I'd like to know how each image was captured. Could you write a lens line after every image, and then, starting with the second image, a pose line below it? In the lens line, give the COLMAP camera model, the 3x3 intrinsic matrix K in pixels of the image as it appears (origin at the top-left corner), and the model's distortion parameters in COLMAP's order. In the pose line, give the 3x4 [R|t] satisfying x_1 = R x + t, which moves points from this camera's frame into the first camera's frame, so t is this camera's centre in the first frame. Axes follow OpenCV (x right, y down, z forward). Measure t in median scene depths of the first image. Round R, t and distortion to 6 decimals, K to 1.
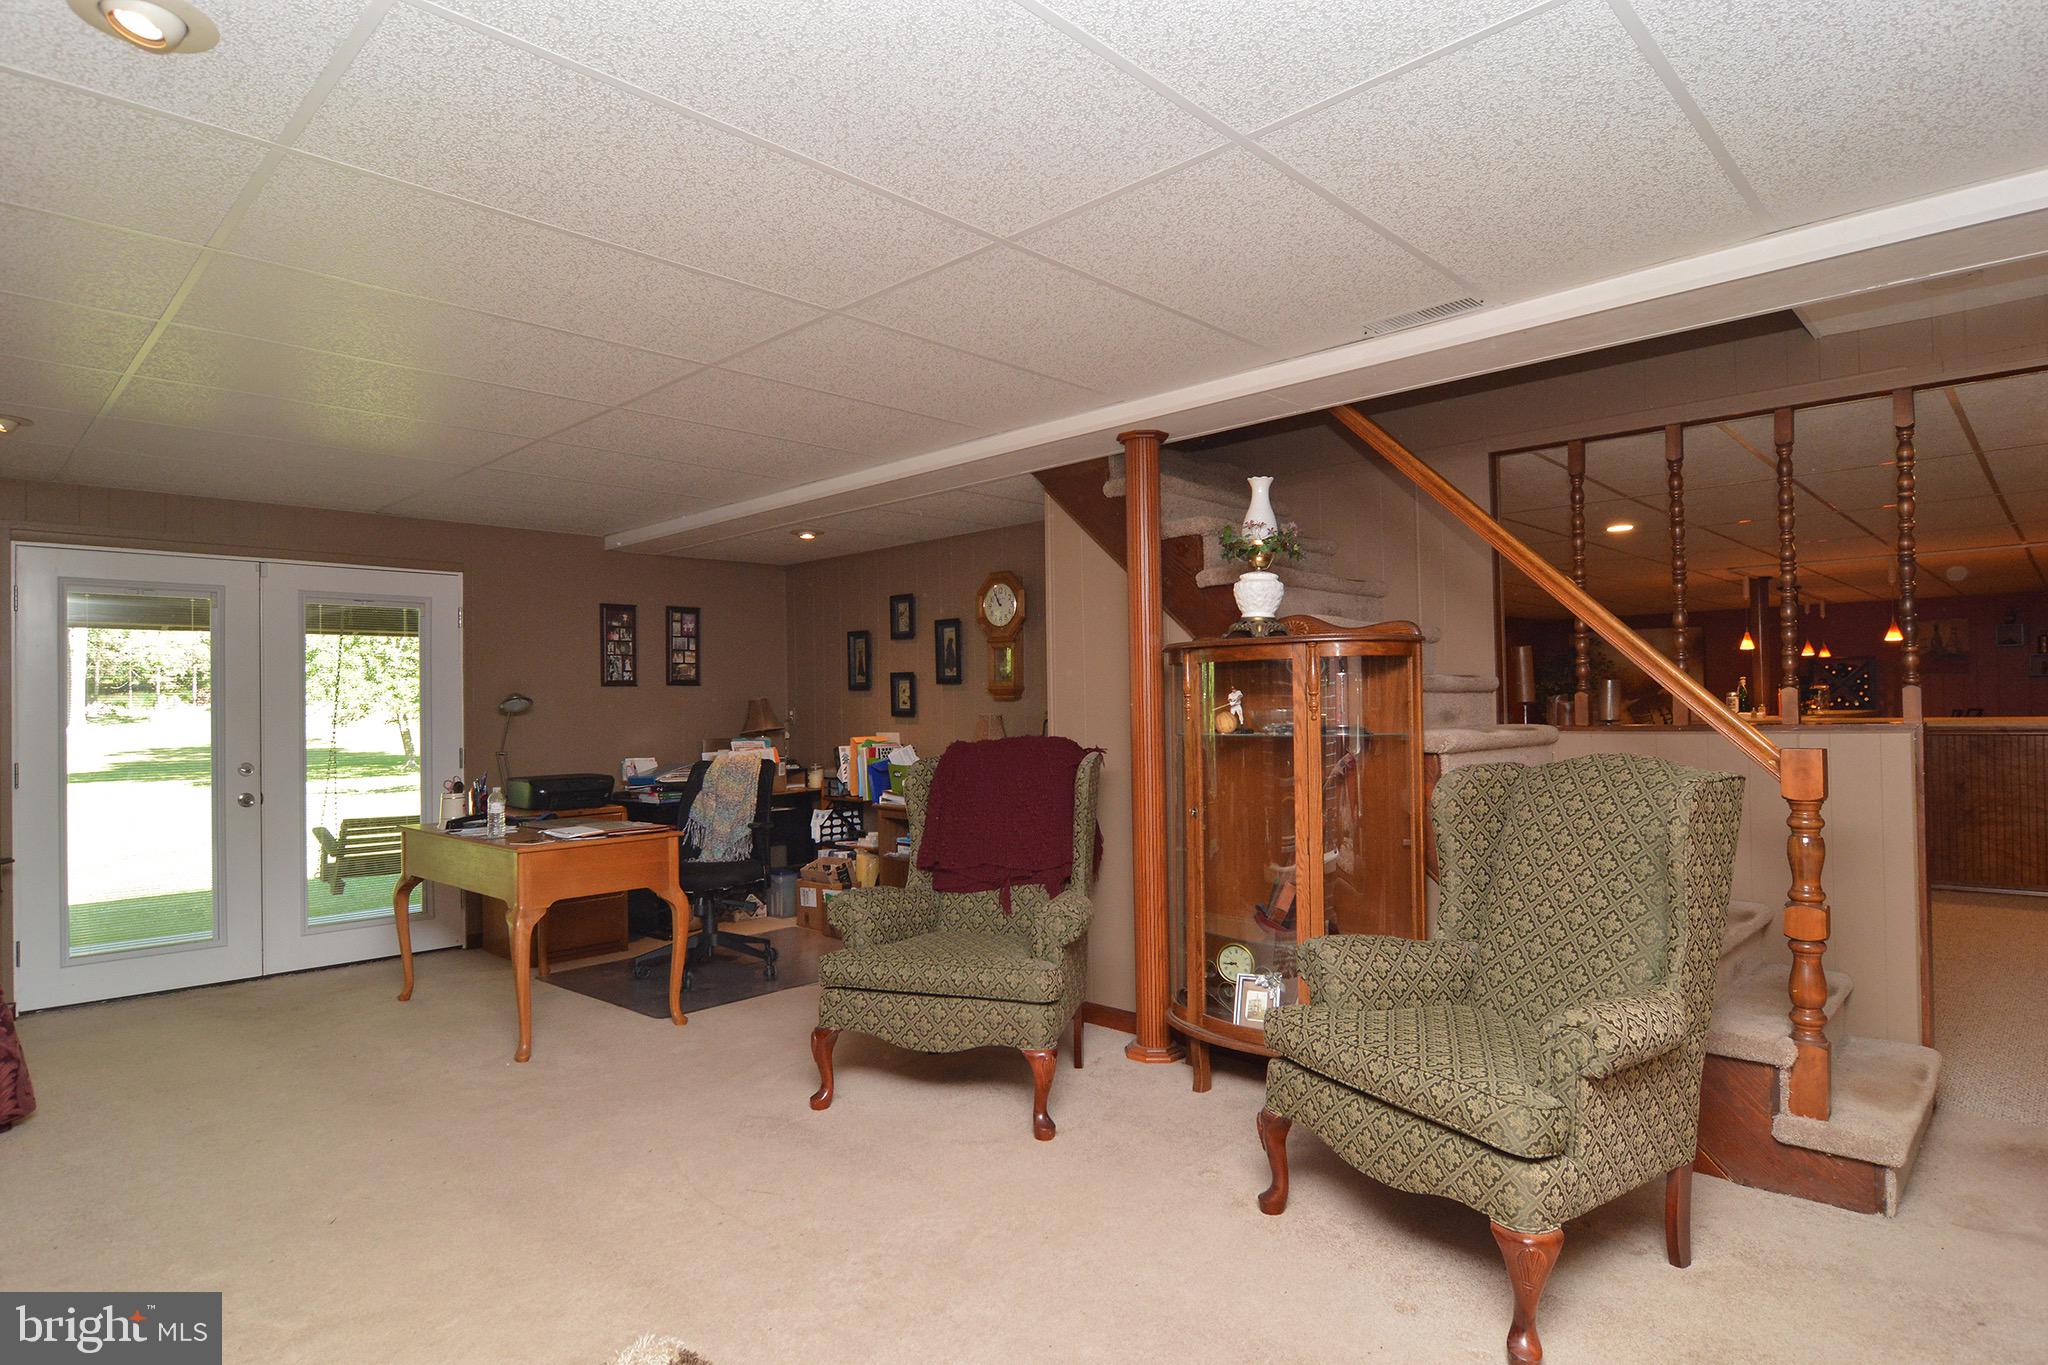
lens RADIAL K [[1117.9, 0, 1024.0], [0, 1117.9, 692.6], [0, 0, 1]] dist [-0.013628, 0.000218]
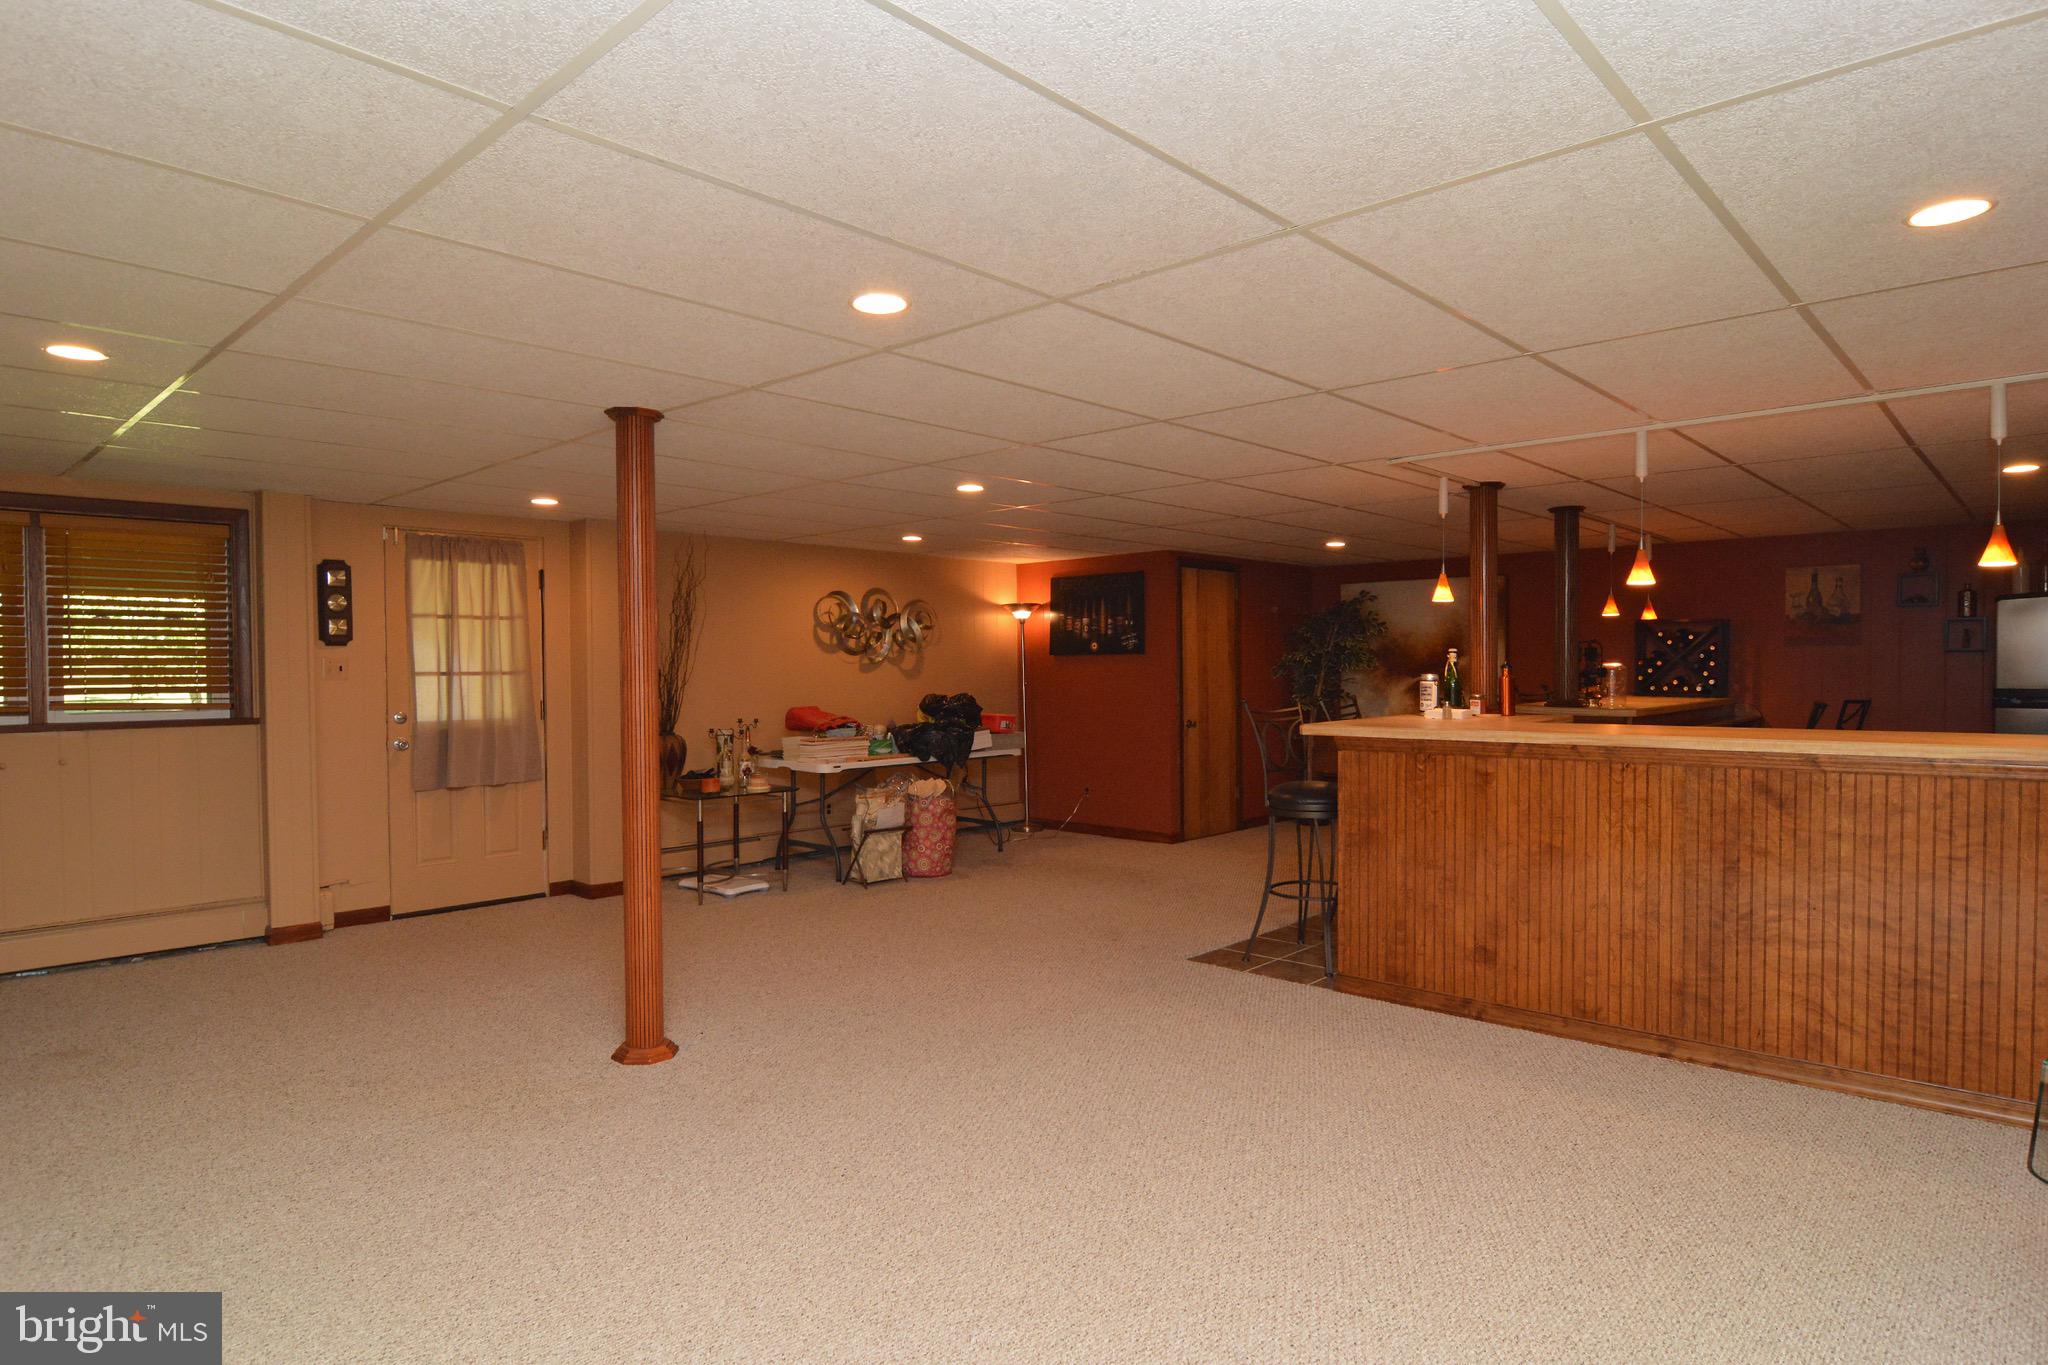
lens RADIAL K [[1117.9, 0, 1038.0], [0, 1117.9, 690.0], [0, 0, 1]] dist [-0.013628, 0.000218]
pose [[0.999891, 0.010910, 0.009994, 0.518168], [-0.011226, 0.999419, 0.032195, -0.010309], [-0.009637, -0.032304, 0.999432, 0.490005]]
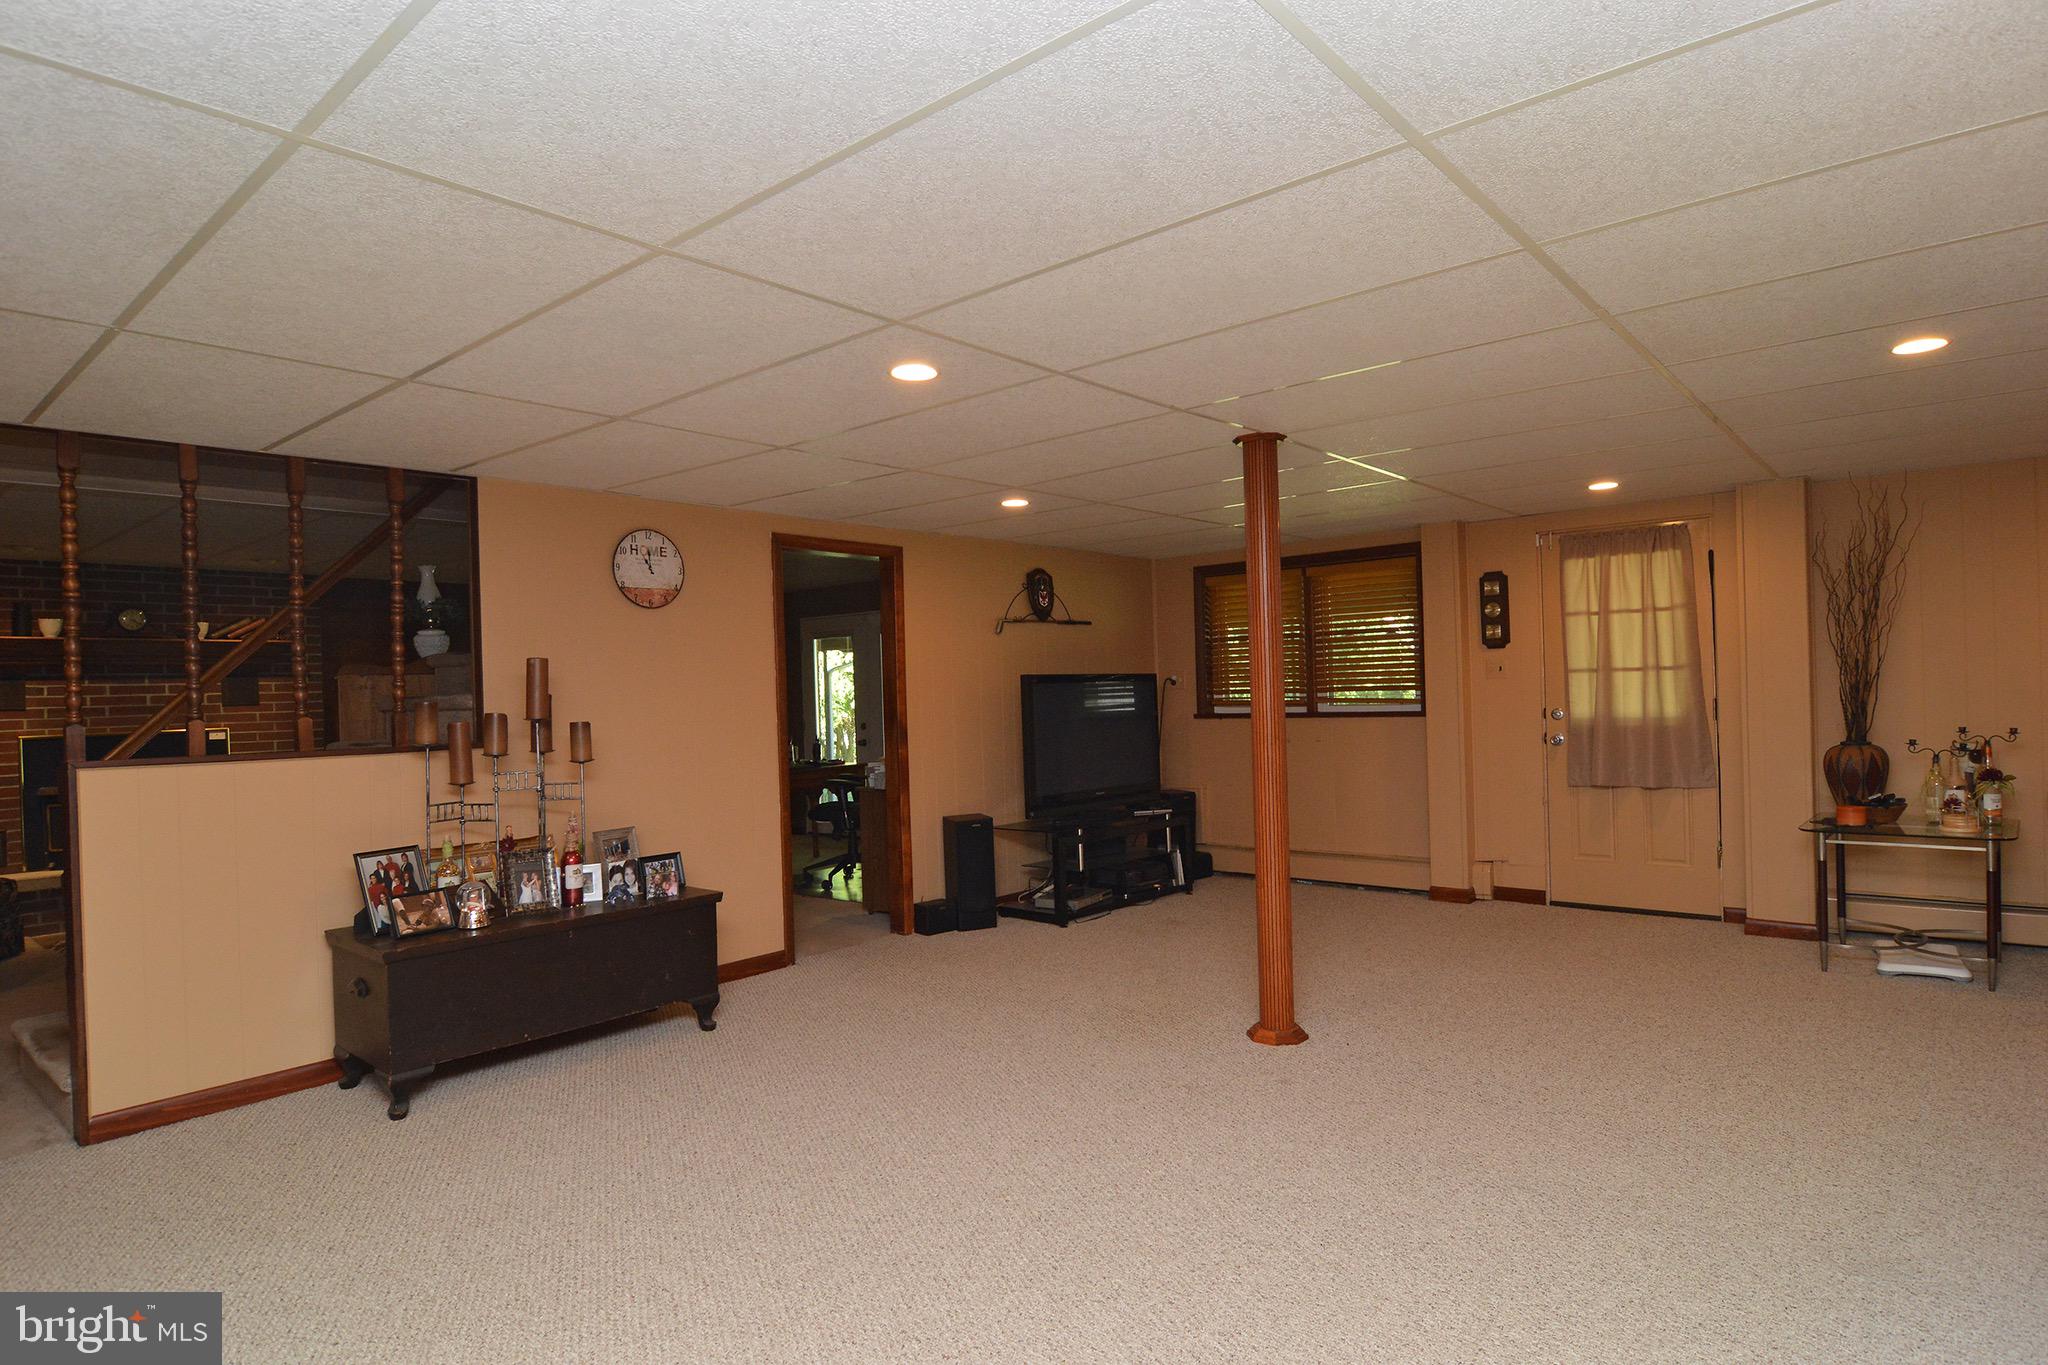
lens RADIAL K [[1117.9, 0, 1030.6], [0, 1117.9, 684.1], [0, 0, 1]] dist [-0.013628, 0.000218]
pose [[0.062308, 0.010532, -0.998001, 0.981654], [0.043184, 0.998979, 0.013238, -0.009552], [0.997122, -0.043922, 0.061789, 0.951323]]
